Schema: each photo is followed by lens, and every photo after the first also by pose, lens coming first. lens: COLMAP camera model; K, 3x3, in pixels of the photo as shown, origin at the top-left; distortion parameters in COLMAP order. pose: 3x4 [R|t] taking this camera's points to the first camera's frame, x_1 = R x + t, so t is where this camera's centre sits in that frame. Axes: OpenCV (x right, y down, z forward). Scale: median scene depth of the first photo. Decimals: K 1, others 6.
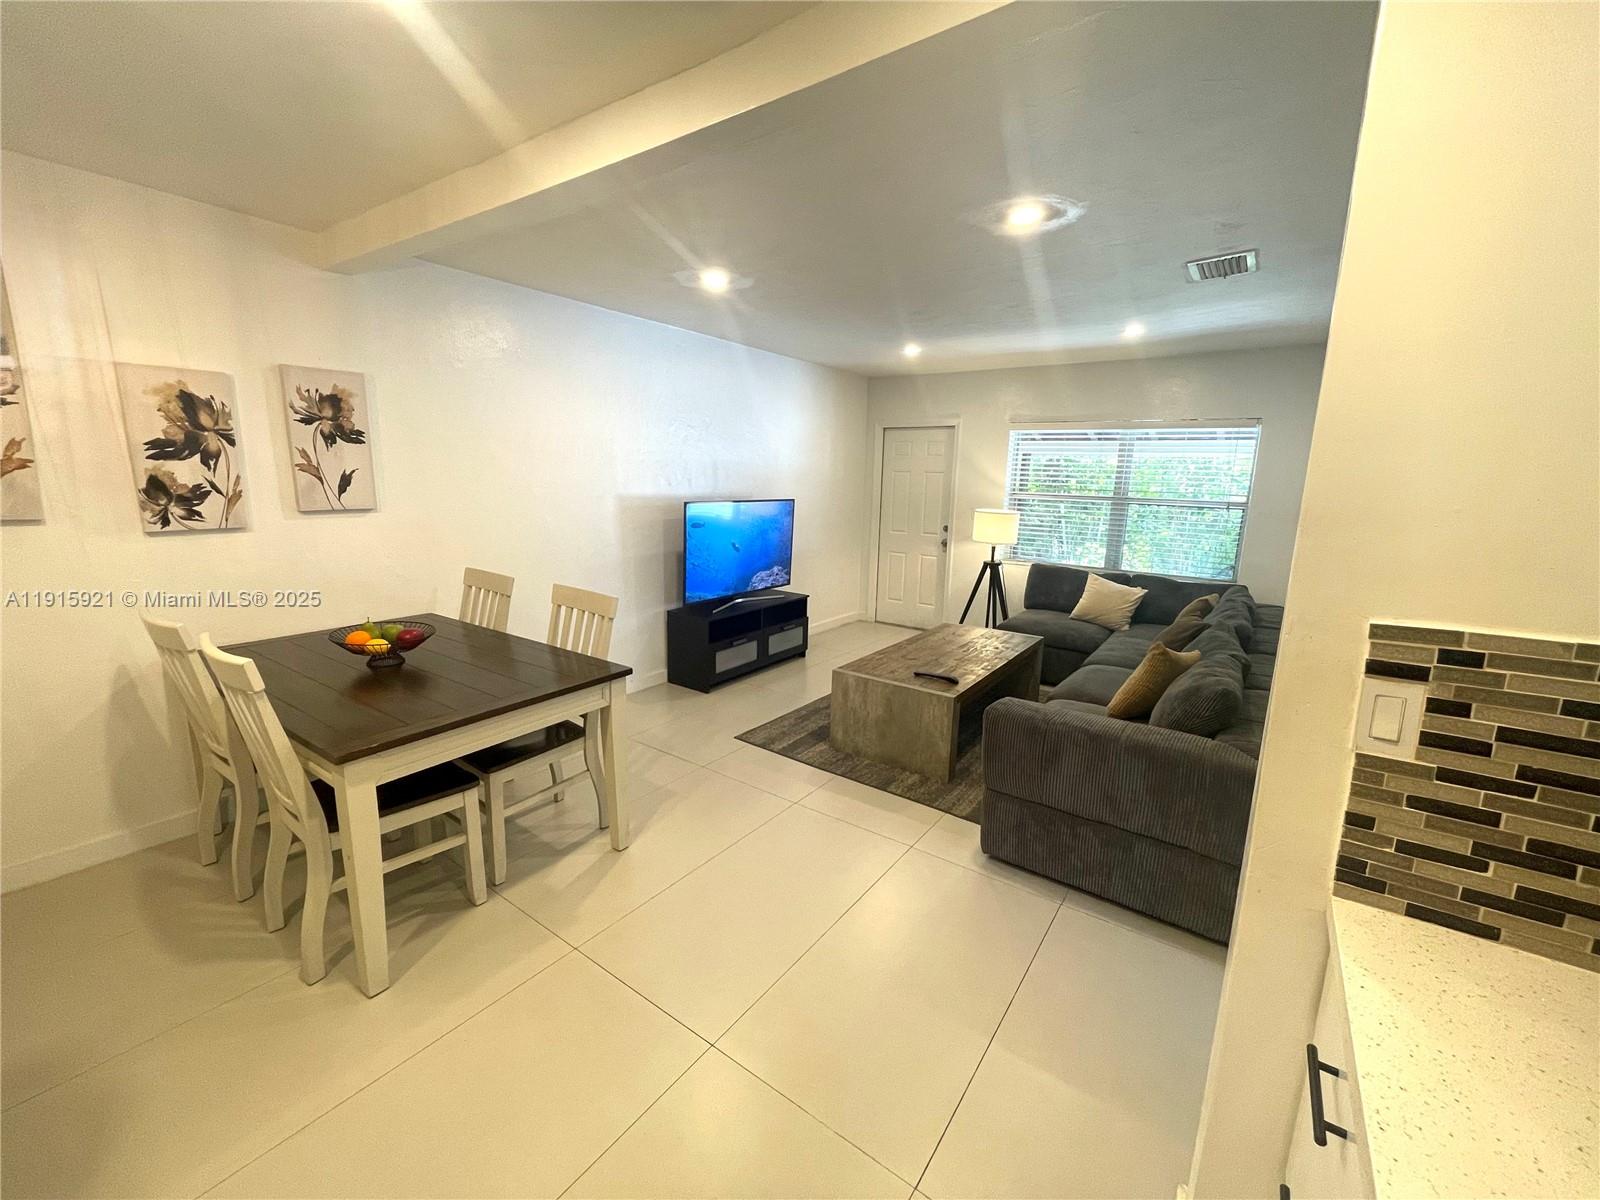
lens RADIAL K [[651.6, 0, 804.2], [0, 651.6, 599.6], [0, 0, 1]] dist [0.001806, -0.000318]
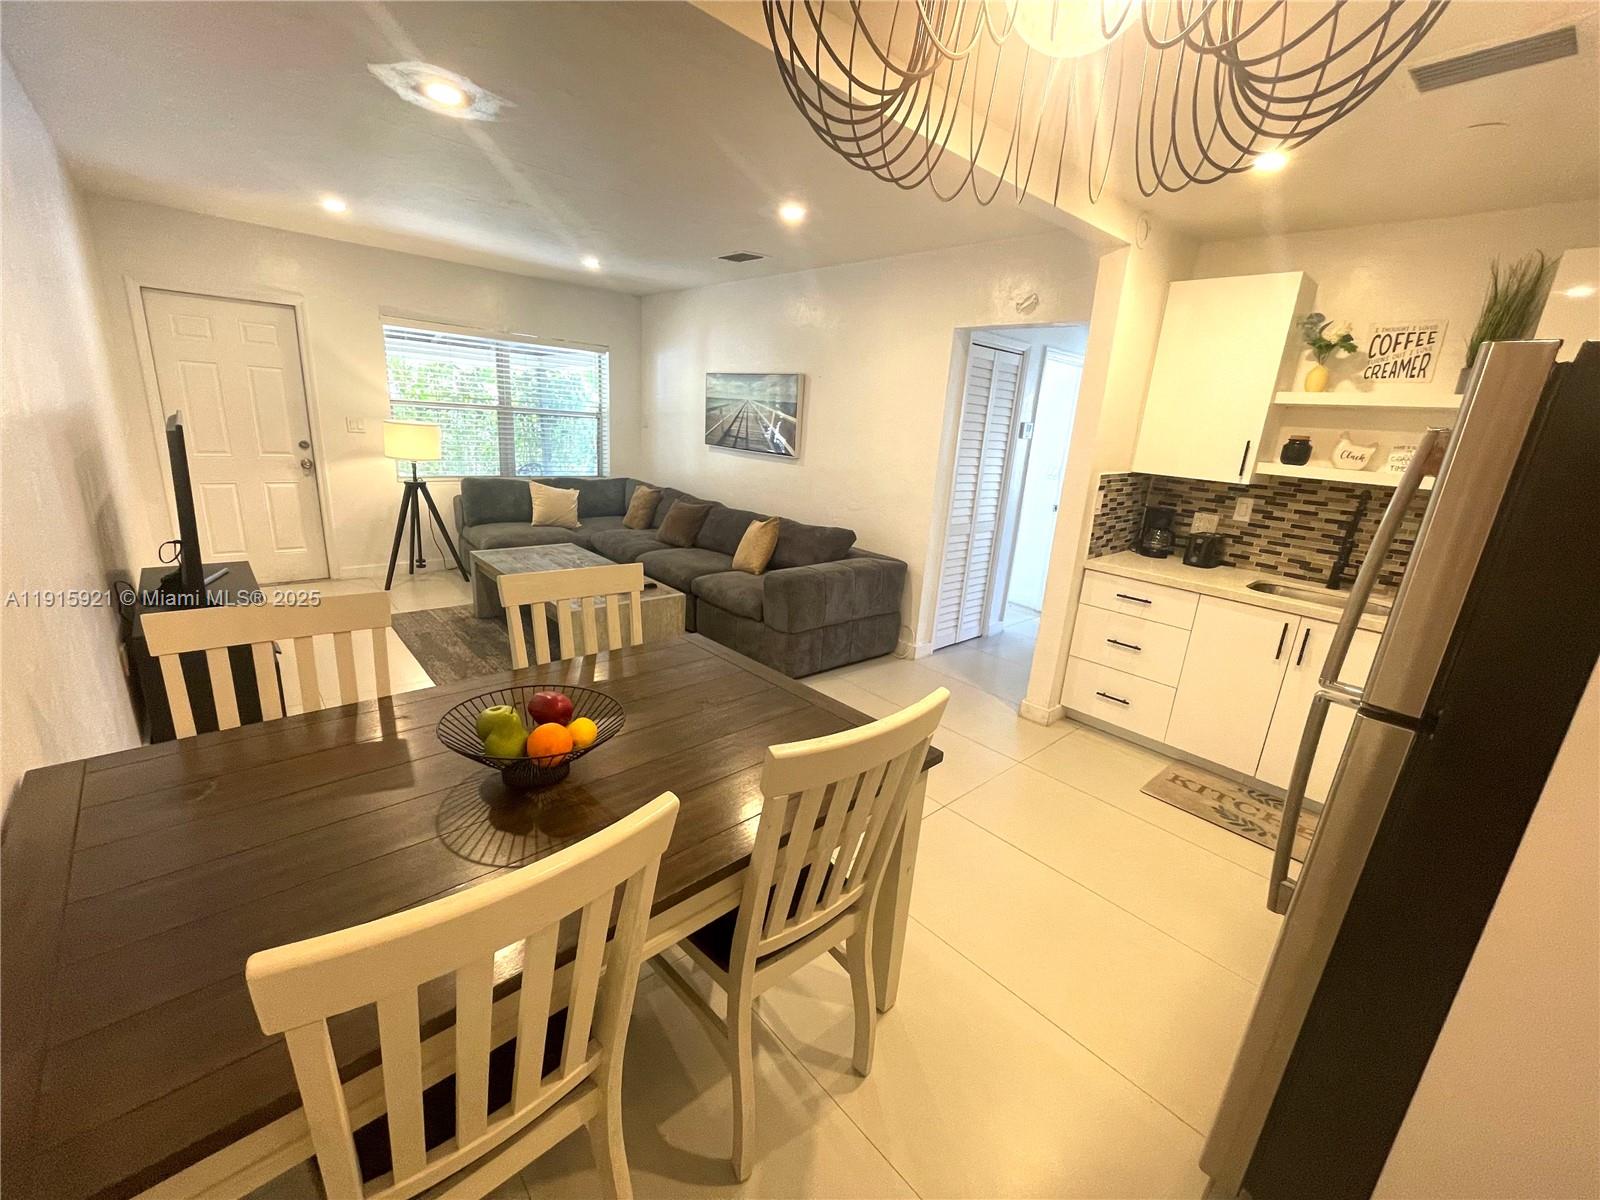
lens RADIAL K [[651.6, 0, 808.7], [0, 651.6, 597.1], [0, 0, 1]] dist [0.001806, -0.000318]
pose [[0.214929, -0.271847, 0.938032, -0.490473], [0.120862, 0.960500, 0.250665, -0.067410], [-0.969122, 0.059497, 0.239295, 0.294674]]
